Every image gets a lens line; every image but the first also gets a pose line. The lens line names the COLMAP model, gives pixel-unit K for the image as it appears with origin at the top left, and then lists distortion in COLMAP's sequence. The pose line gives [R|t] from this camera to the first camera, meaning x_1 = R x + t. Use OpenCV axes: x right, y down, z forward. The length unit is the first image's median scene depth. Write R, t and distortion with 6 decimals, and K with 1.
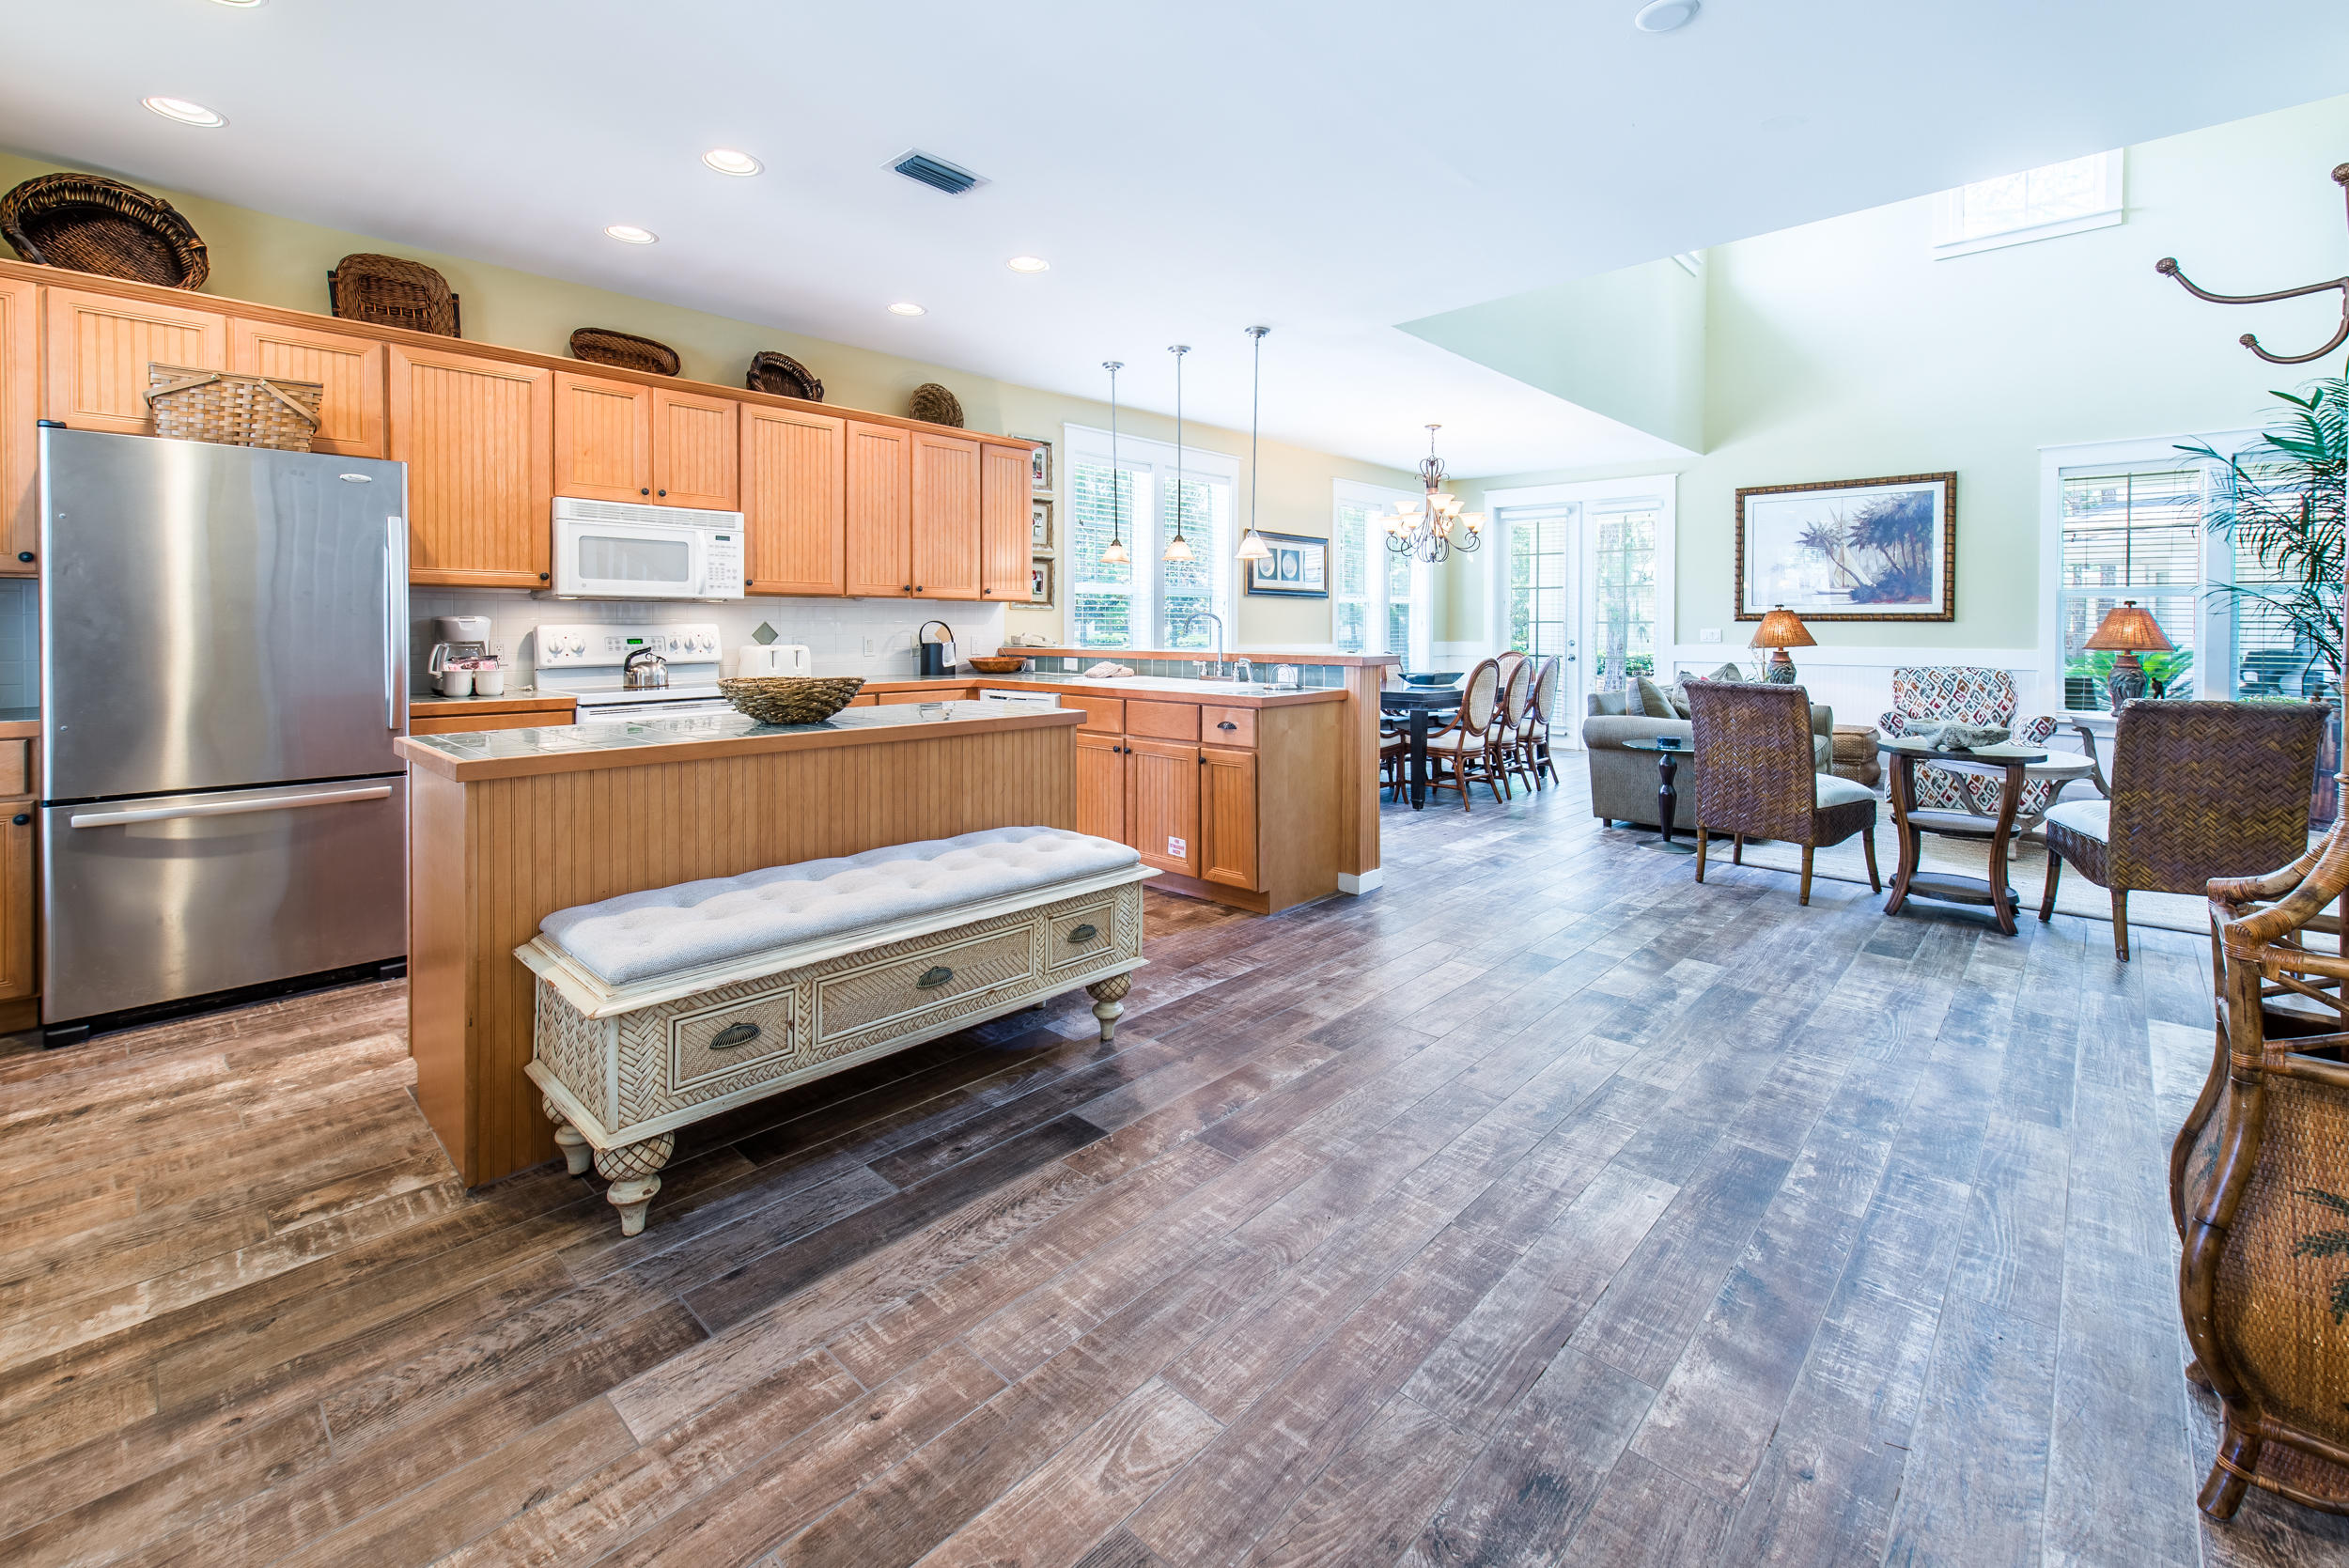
lens RADIAL K [[965.5, 0, 1221.9], [0, 965.5, 631.7], [0, 0, 1]] dist [0.003989, 0.000049]
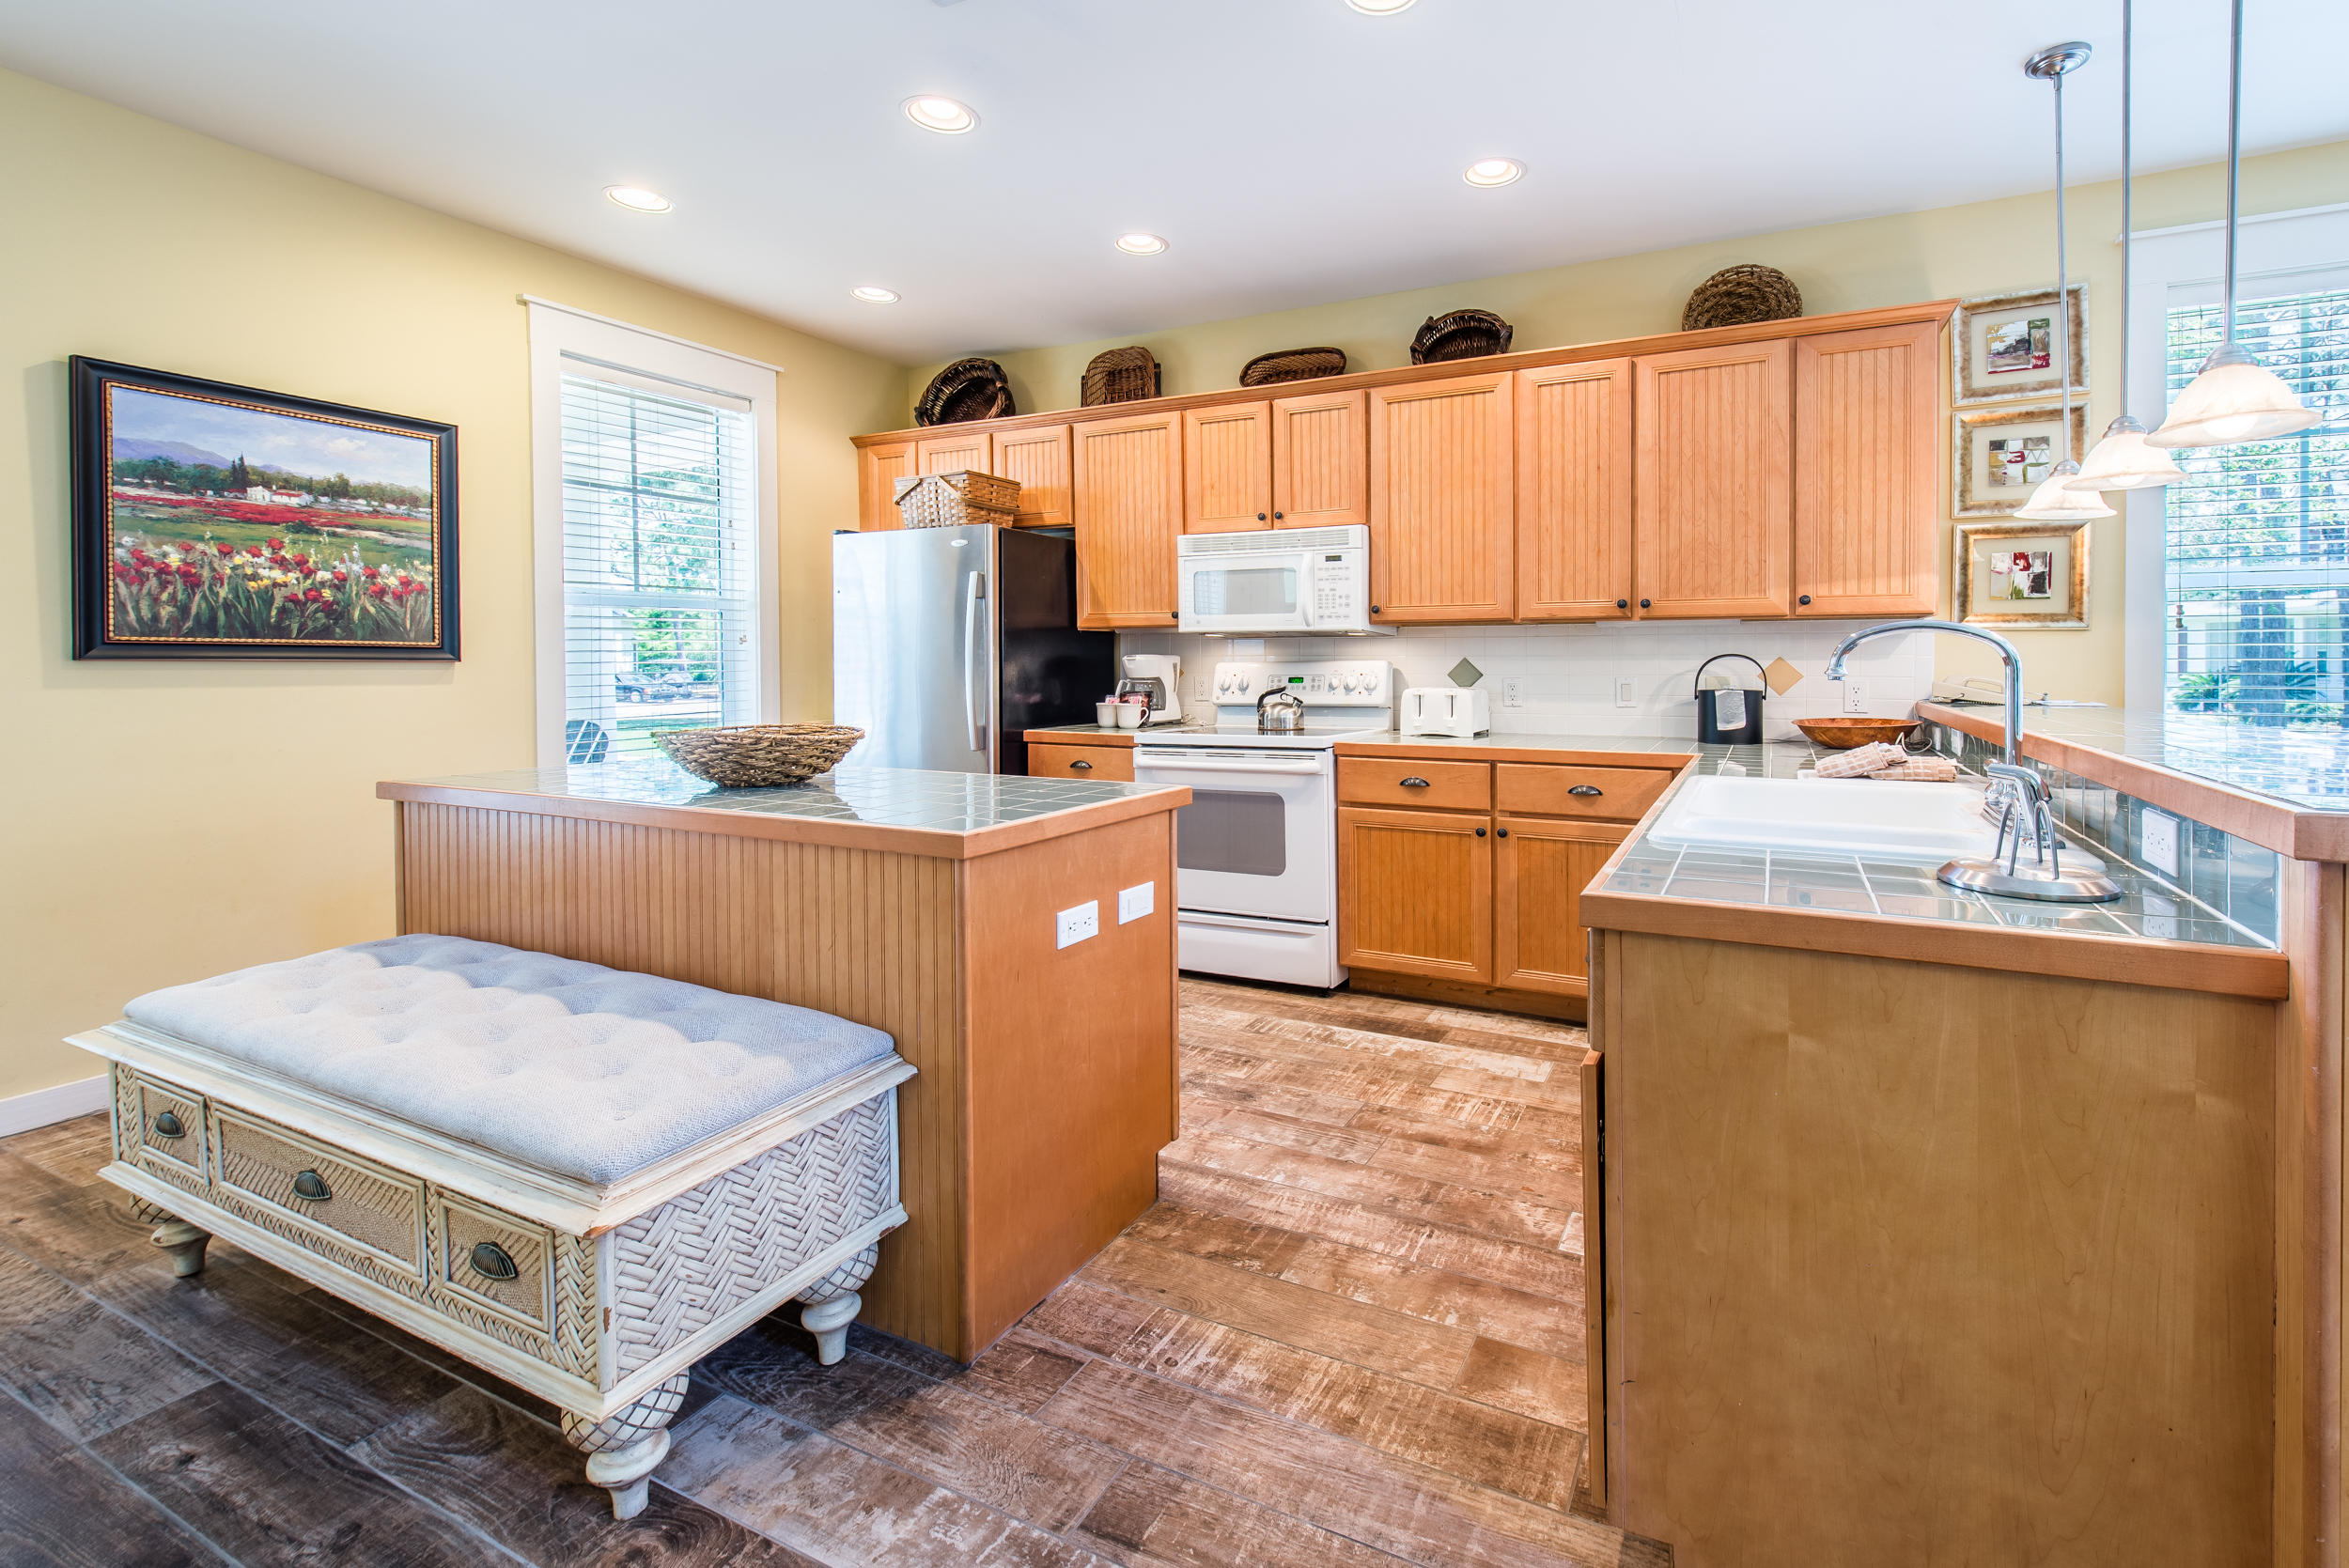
lens RADIAL K [[965.5, 0, 1185.8], [0, 965.5, 670.3], [0, 0, 1]] dist [0.003989, 0.000049]
pose [[0.290695, 0.006450, -0.956794, 0.190087], [-0.003966, 0.999977, 0.005536, -0.003358], [0.956807, 0.002185, 0.290714, 0.498641]]
